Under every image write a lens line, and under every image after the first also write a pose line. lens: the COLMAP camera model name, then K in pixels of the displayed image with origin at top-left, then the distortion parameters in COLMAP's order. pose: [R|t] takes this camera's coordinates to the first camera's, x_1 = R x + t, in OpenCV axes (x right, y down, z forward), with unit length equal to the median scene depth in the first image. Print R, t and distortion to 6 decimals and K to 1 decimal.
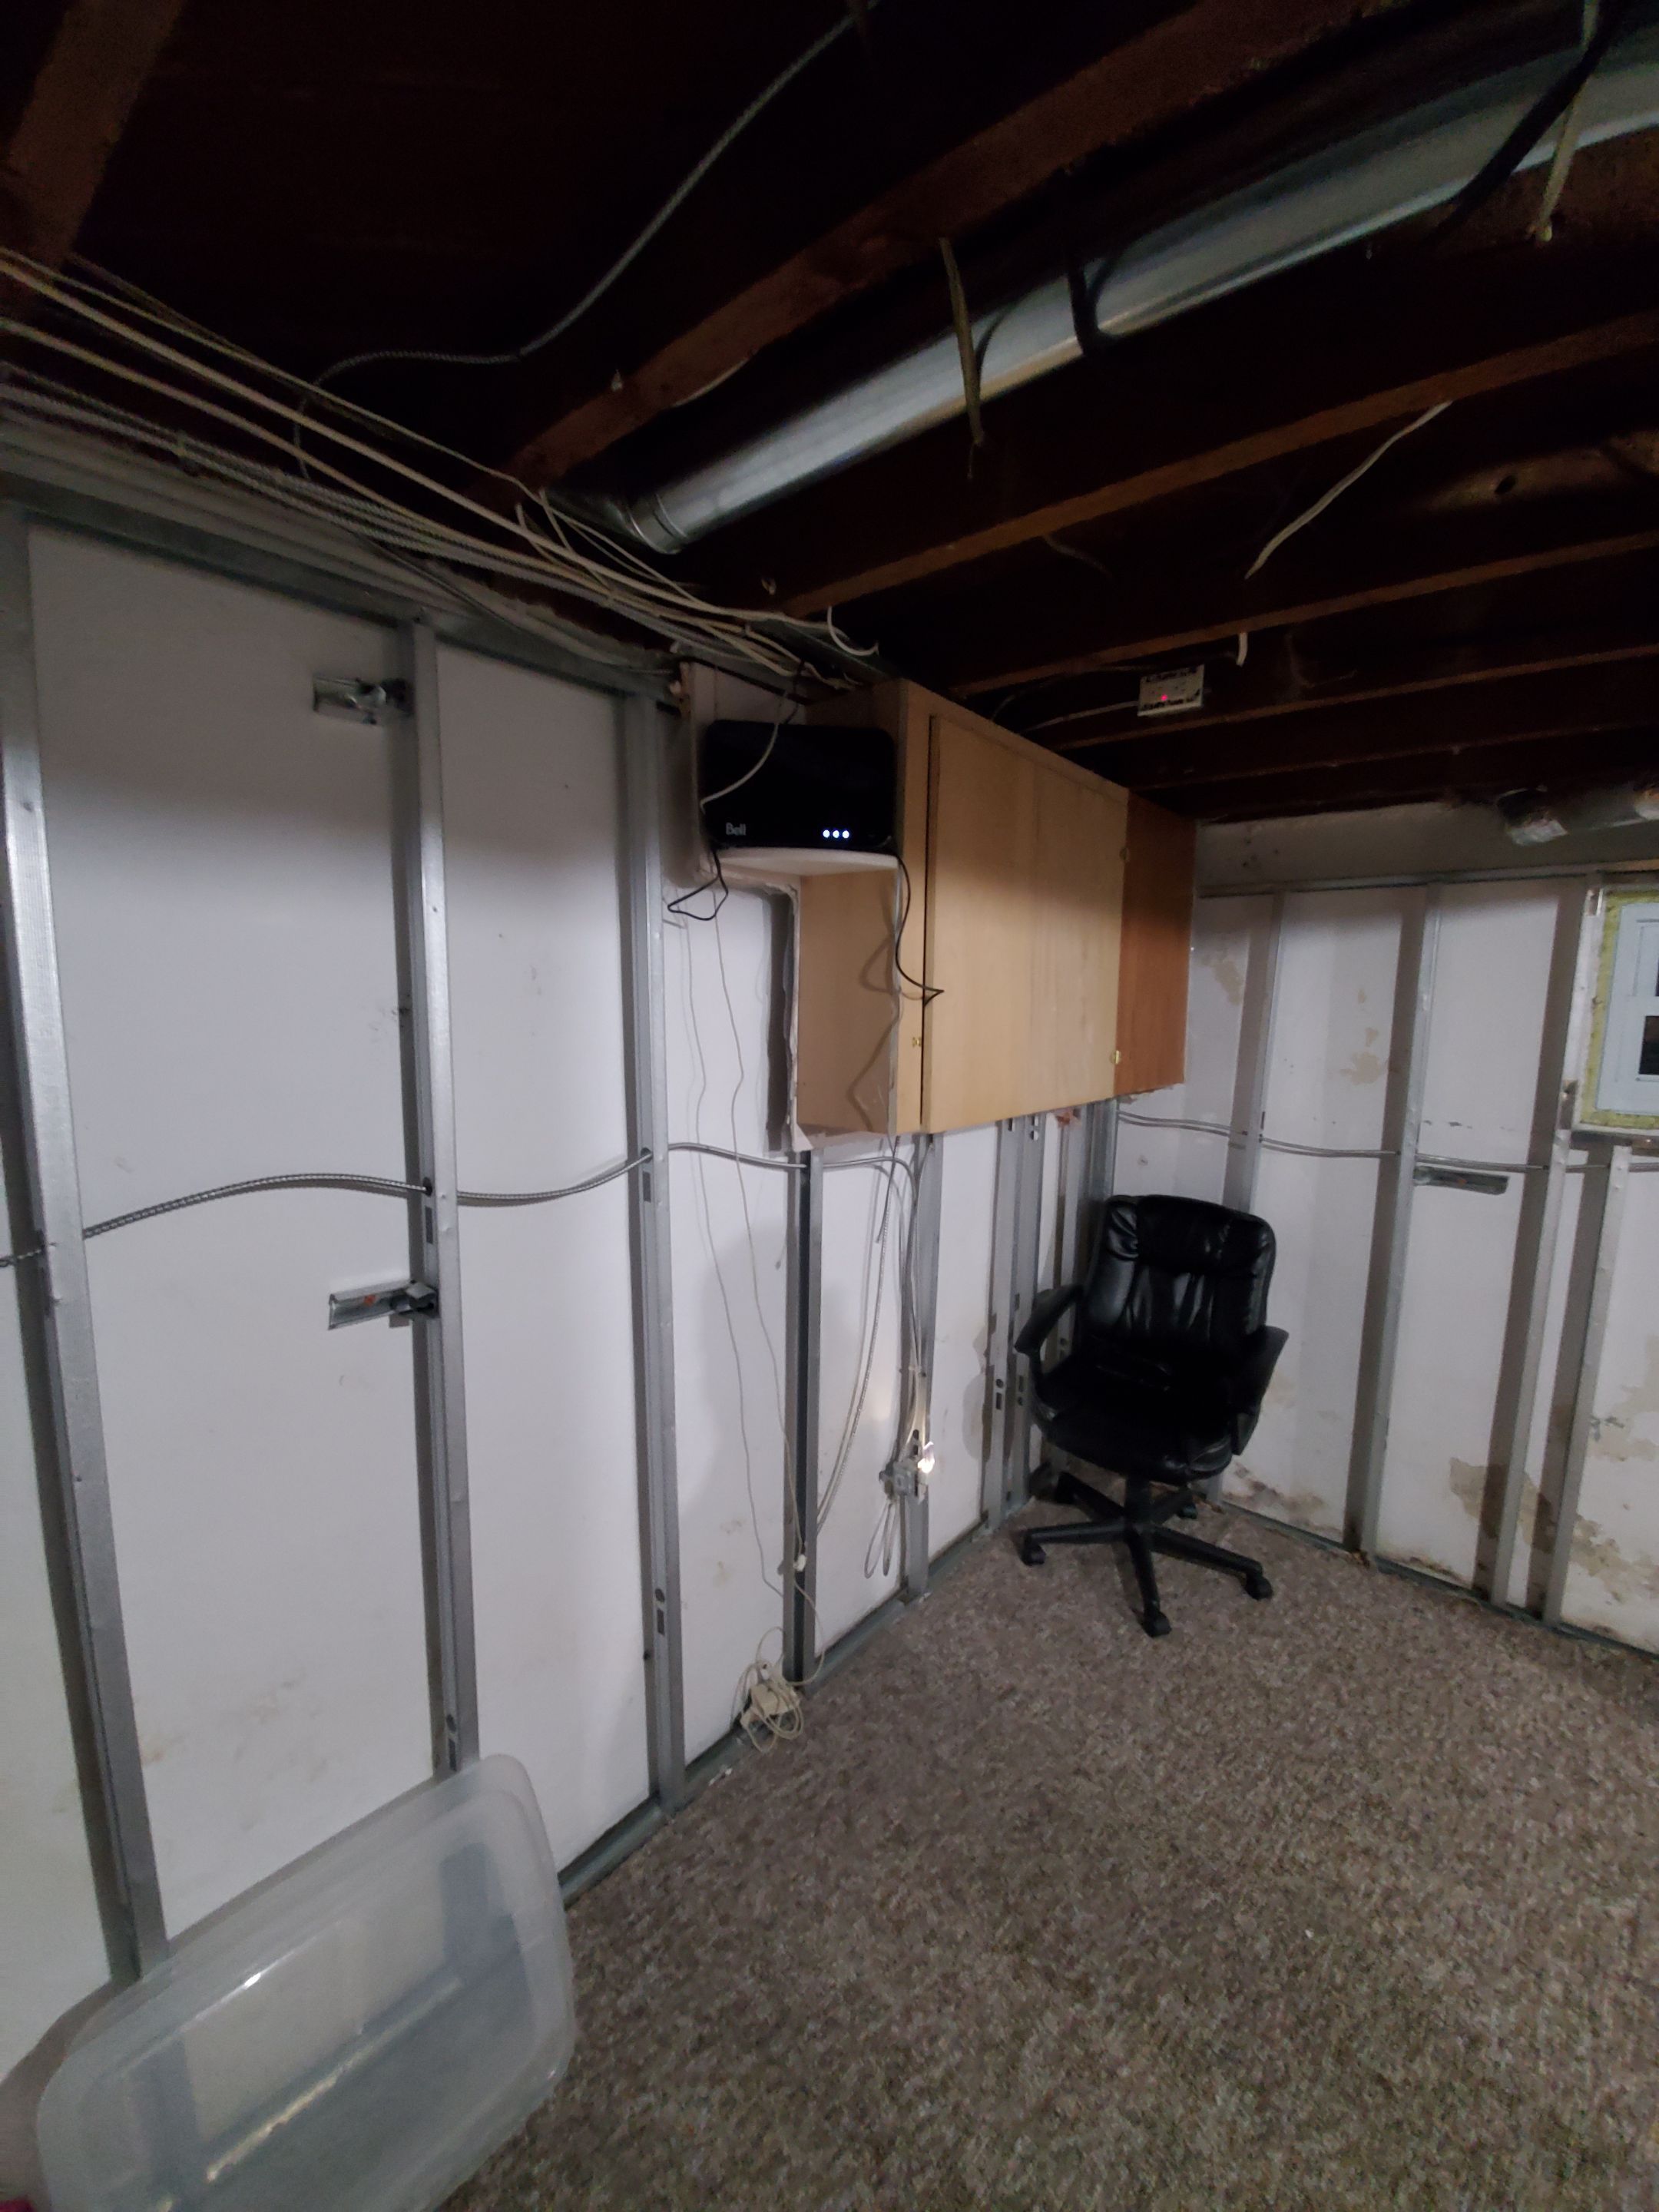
lens RADIAL K [[873.1, 0, 821.7], [0, 873.1, 1116.2], [0, 0, 1]] dist [-0.003693, -0.009714]
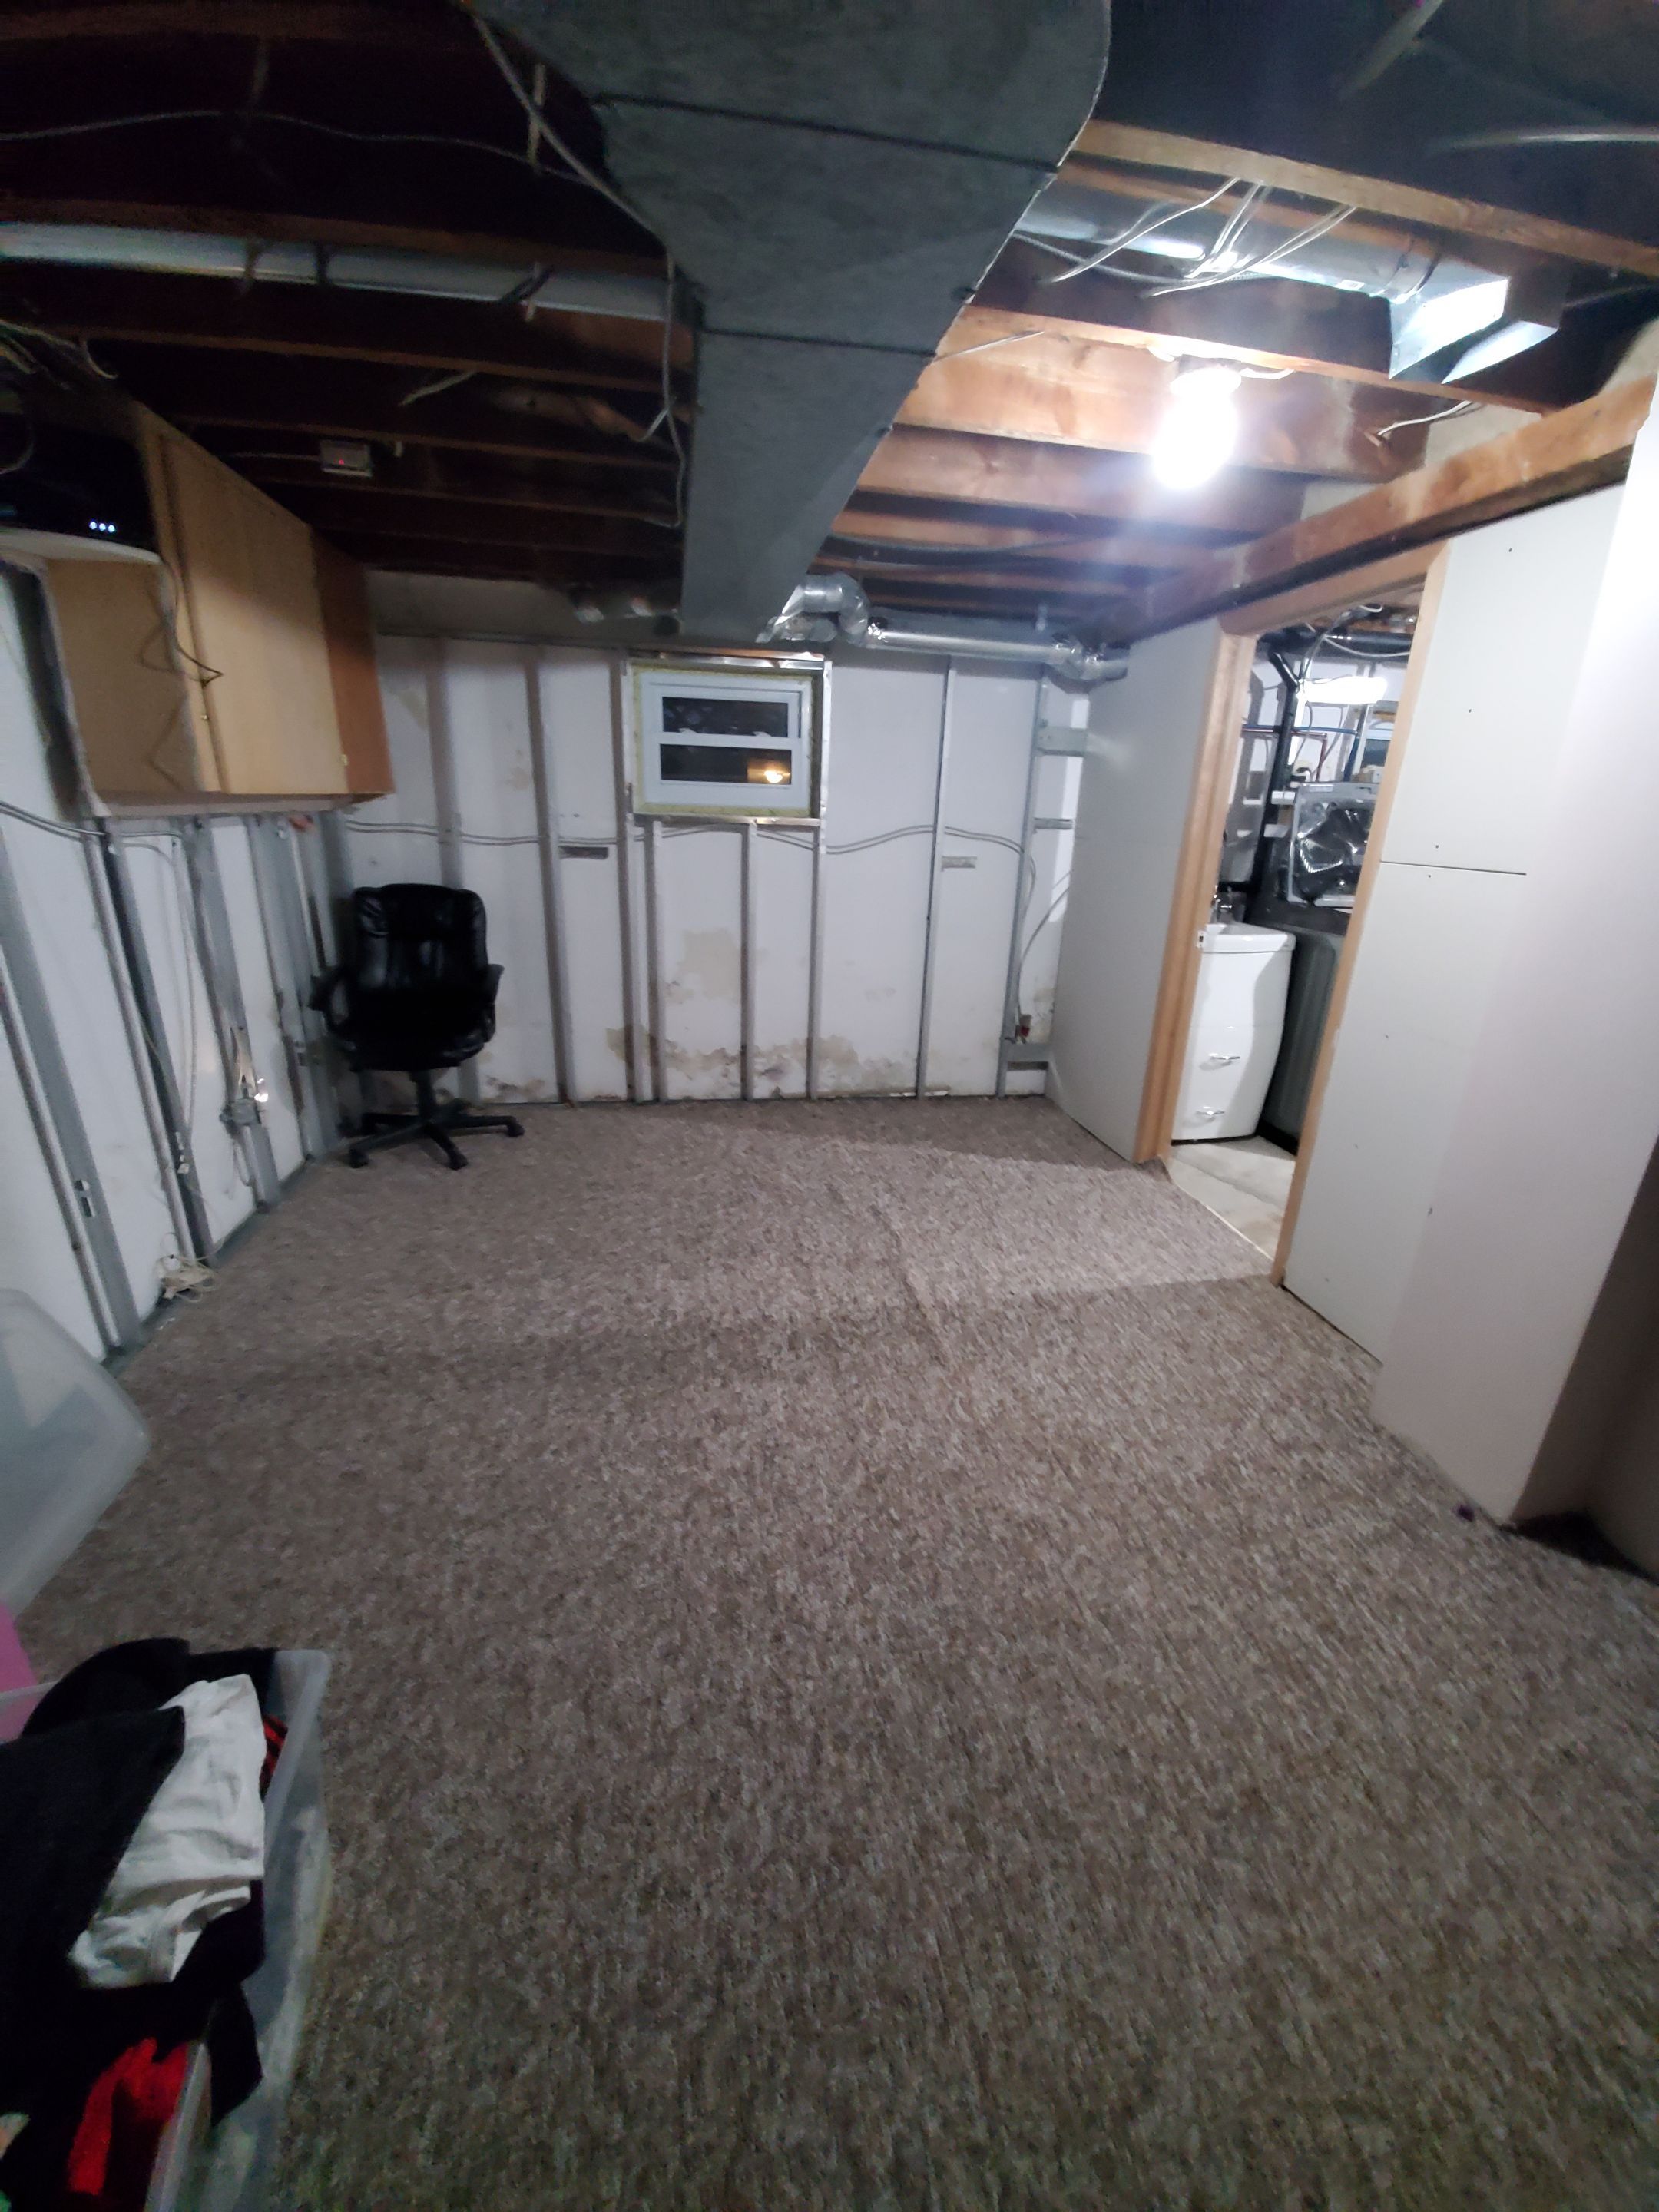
lens RADIAL K [[873.1, 0, 828.5], [0, 873.1, 1140.0], [0, 0, 1]] dist [-0.003693, -0.009714]
pose [[0.641990, -0.263558, 0.719990, -0.279341], [0.070397, 0.955357, 0.286945, 0.152817], [-0.763474, -0.133530, 0.631883, -0.440036]]
